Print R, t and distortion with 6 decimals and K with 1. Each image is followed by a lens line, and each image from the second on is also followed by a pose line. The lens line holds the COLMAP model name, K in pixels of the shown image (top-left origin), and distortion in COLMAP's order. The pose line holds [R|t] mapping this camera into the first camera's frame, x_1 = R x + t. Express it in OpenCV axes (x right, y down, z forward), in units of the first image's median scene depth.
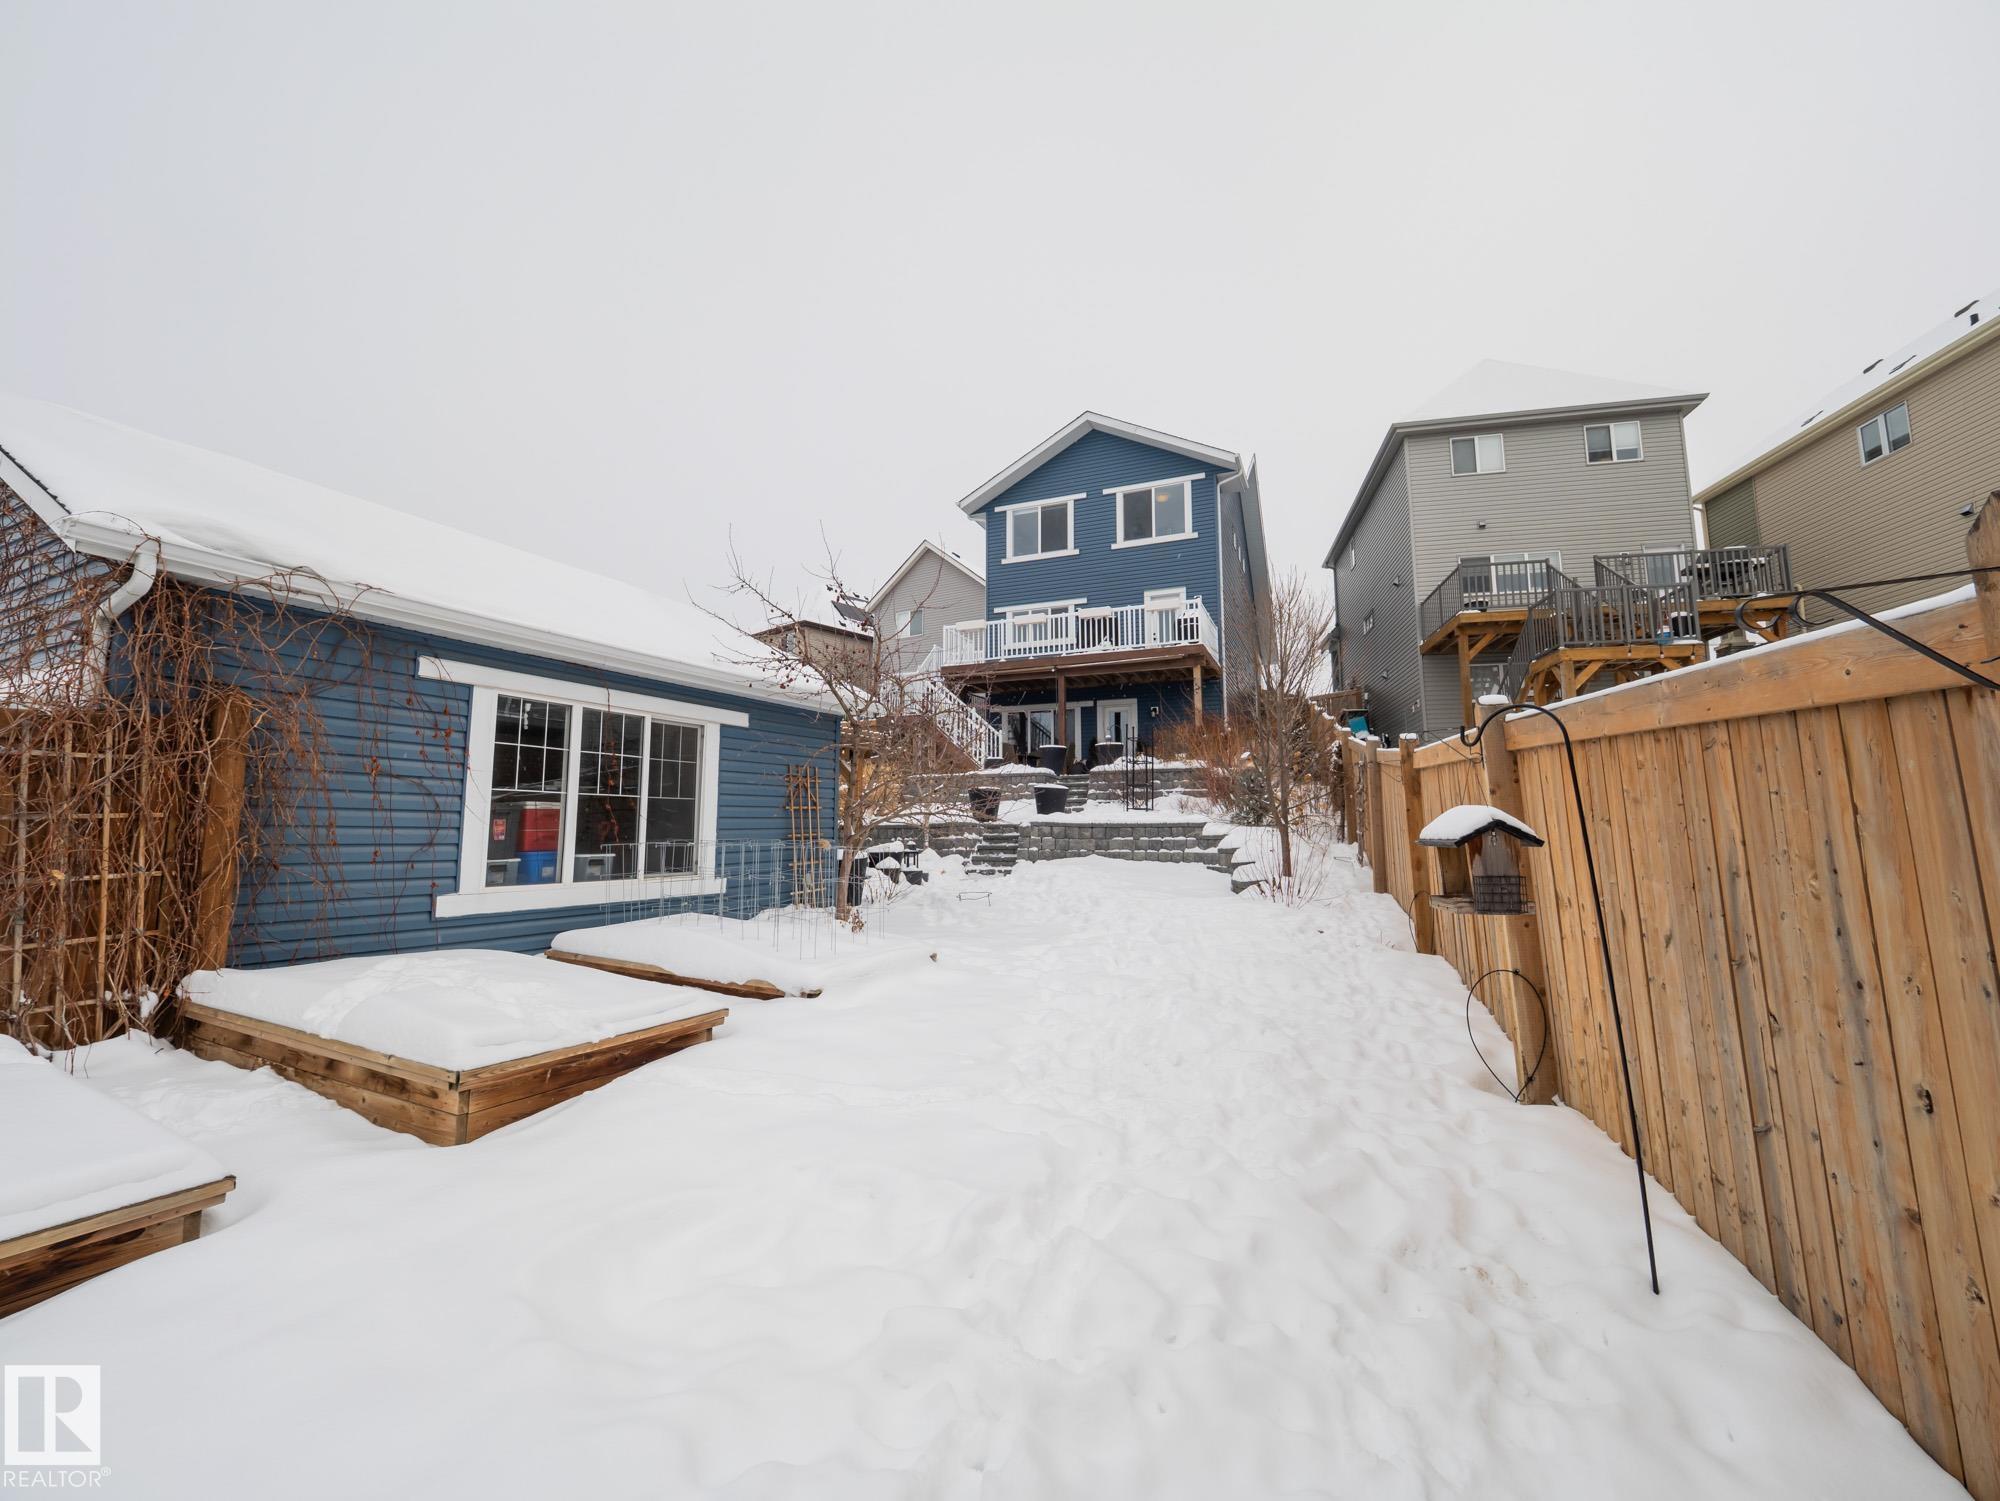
lens RADIAL K [[828.6, 0, 1001.7], [0, 828.6, 731.5], [0, 0, 1]] dist [-0.001468, 0.000181]
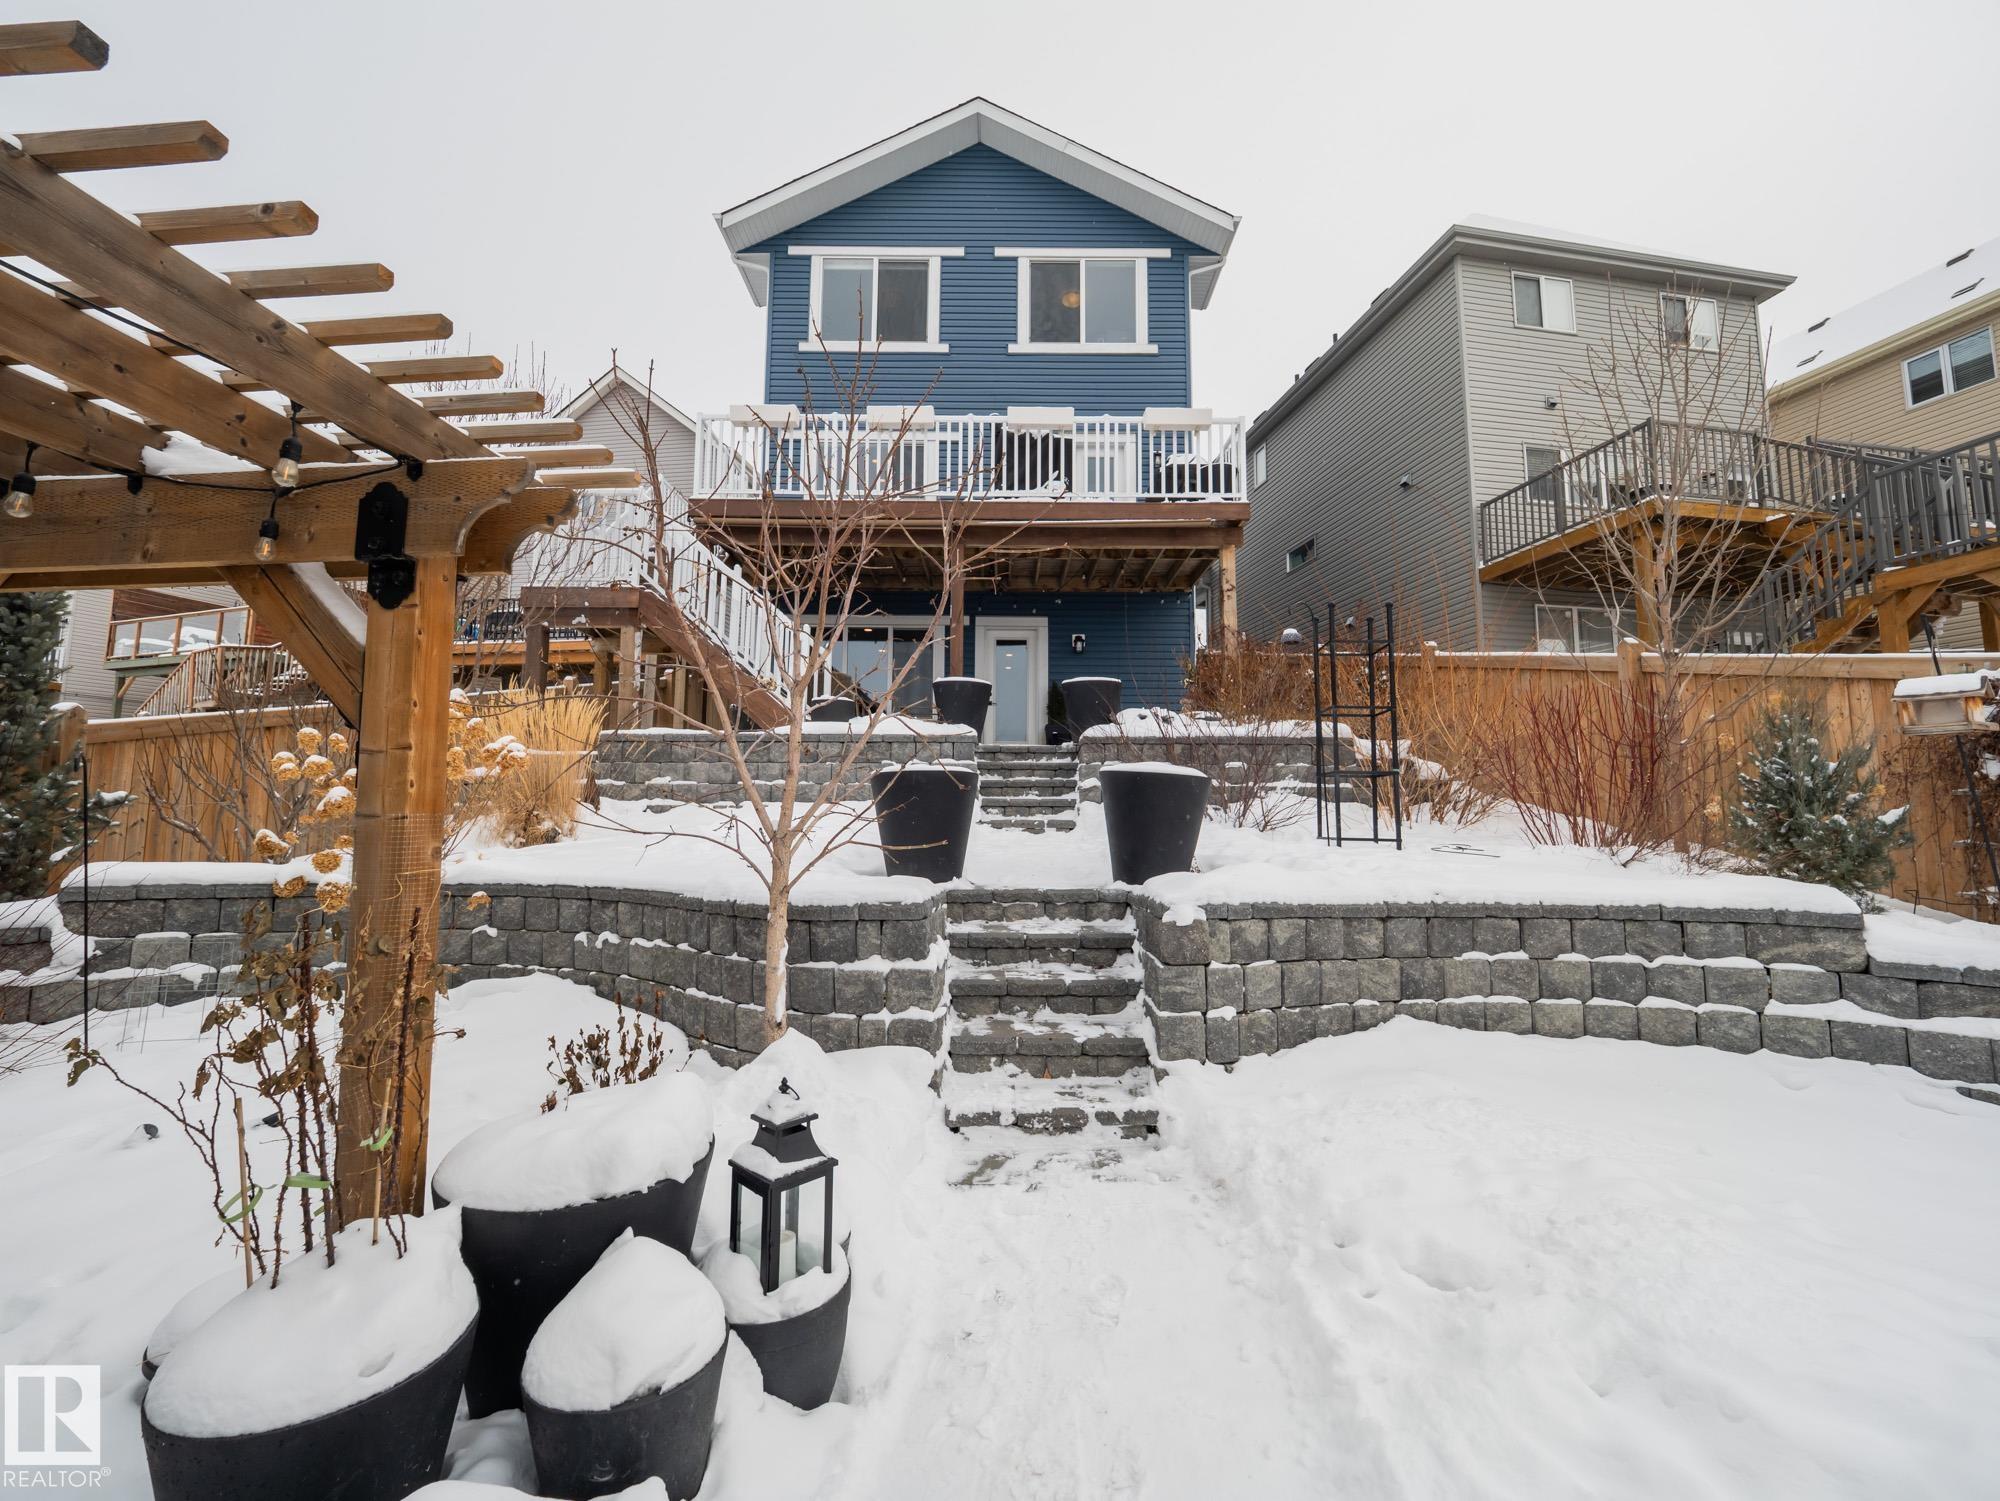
lens RADIAL K [[828.6, 0, 1001.7], [0, 828.6, 731.5], [0, 0, 1]] dist [-0.001468, 0.000181]
pose [[0.923796, 0.043835, 0.380366, -0.083383], [-0.051505, 0.998623, 0.010005, 0.036557], [-0.379404, -0.028833, 0.924782, 0.520750]]
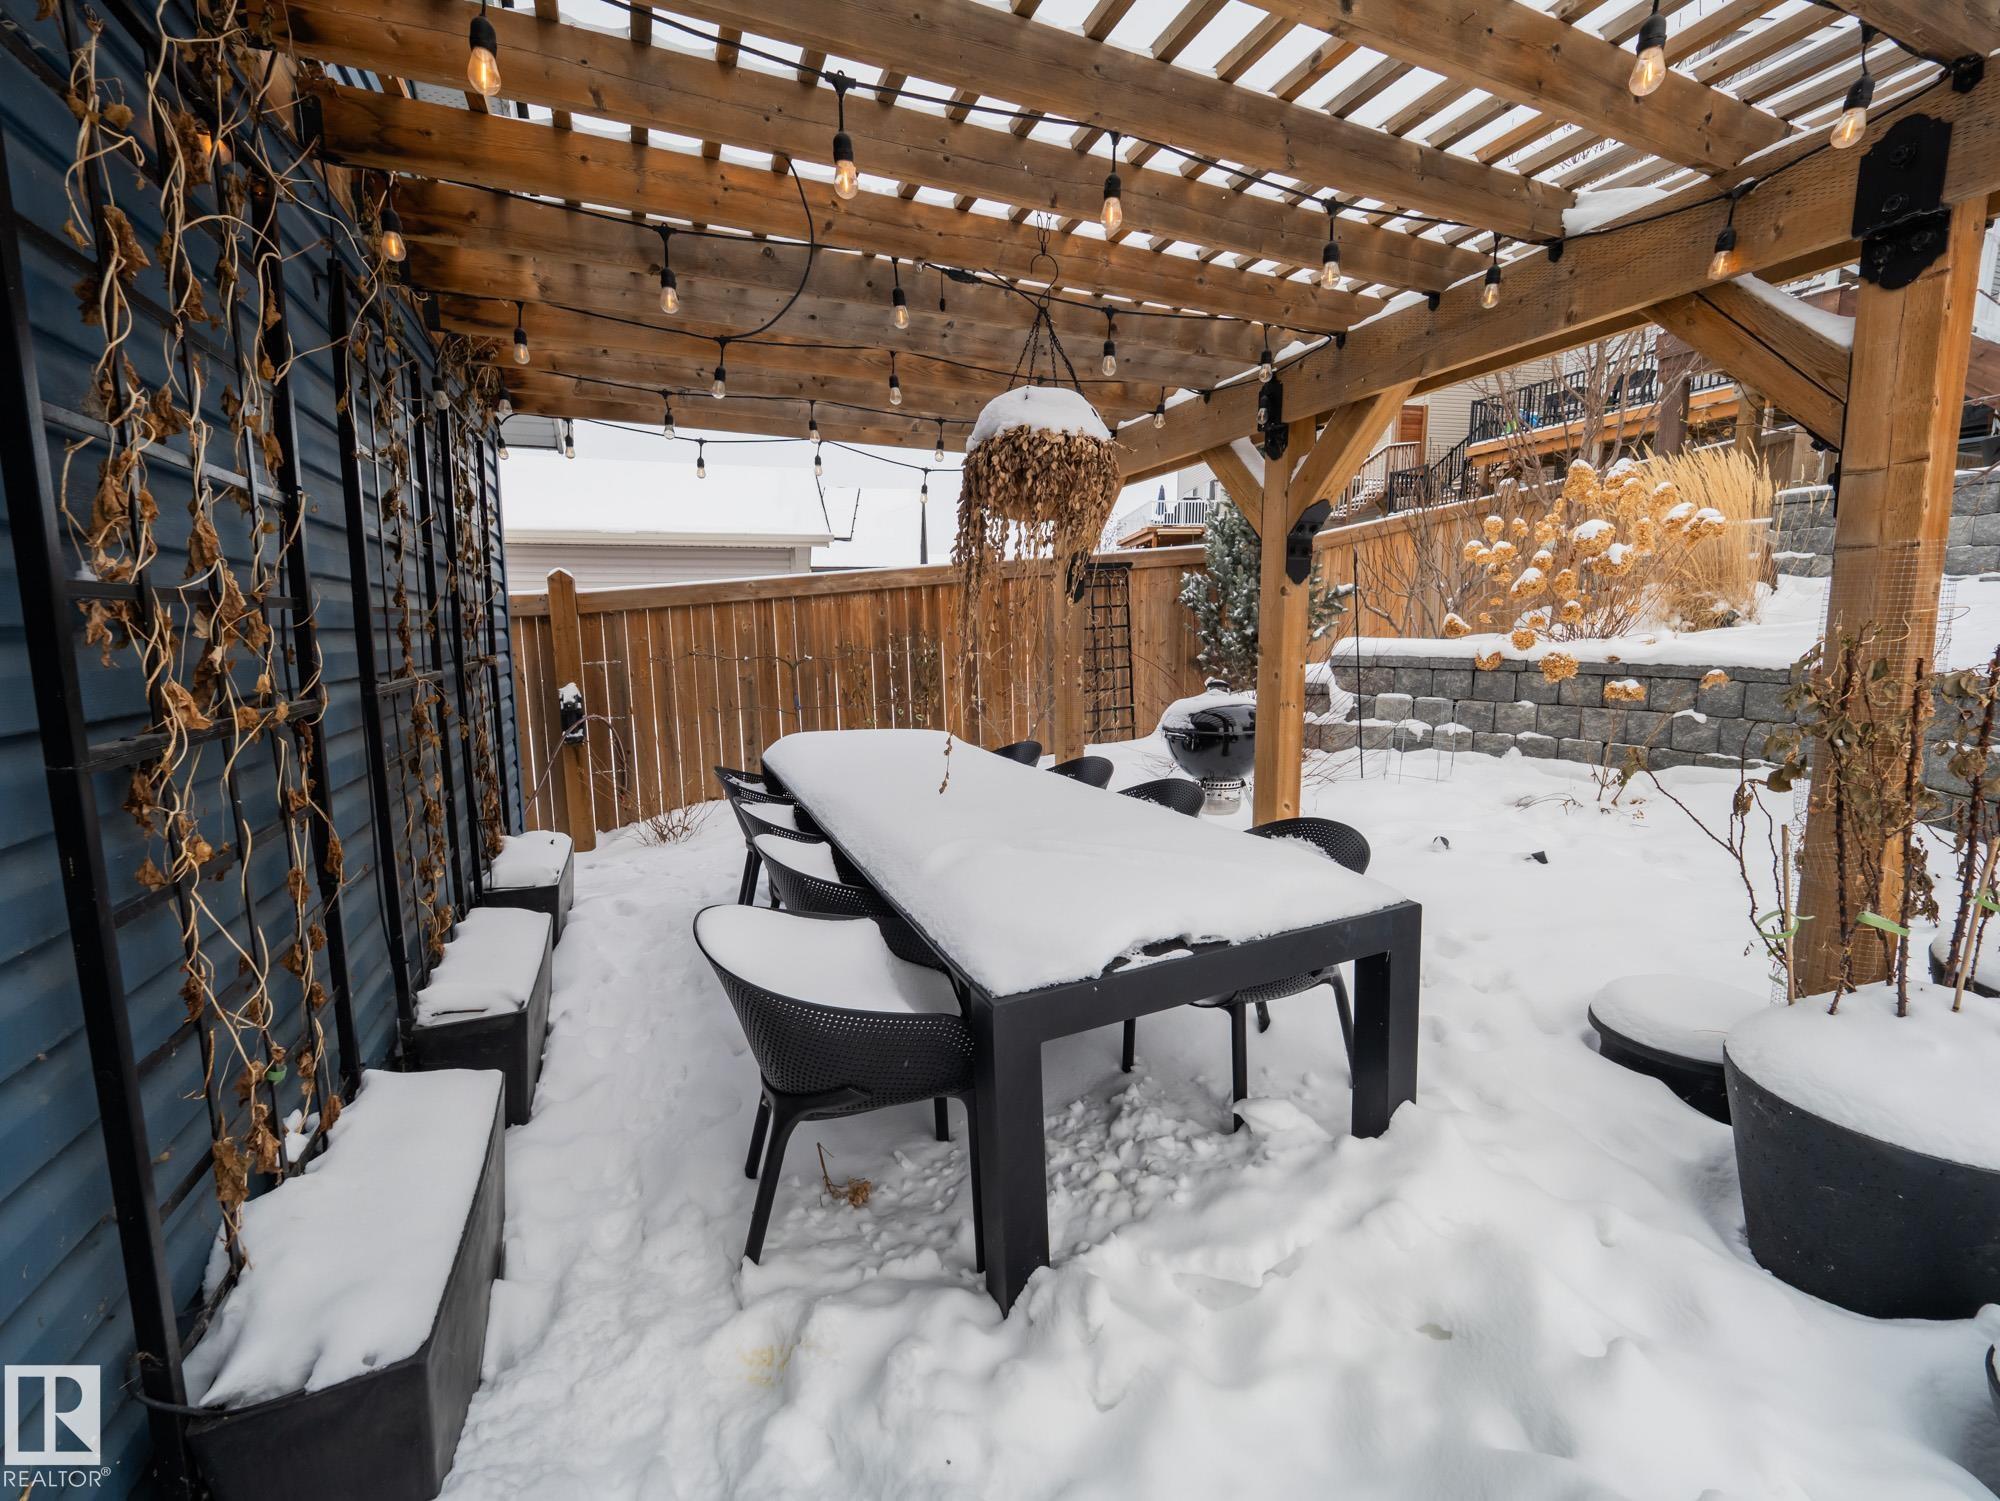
lens RADIAL K [[828.6, 0, 1001.7], [0, 828.6, 731.5], [0, 0, 1]] dist [-0.001468, 0.000181]
pose [[0.784500, 0.072828, -0.615838, -0.133430], [0.081807, 0.972247, 0.219188, 0.044450], [0.614709, -0.222332, 0.756770, 0.516021]]
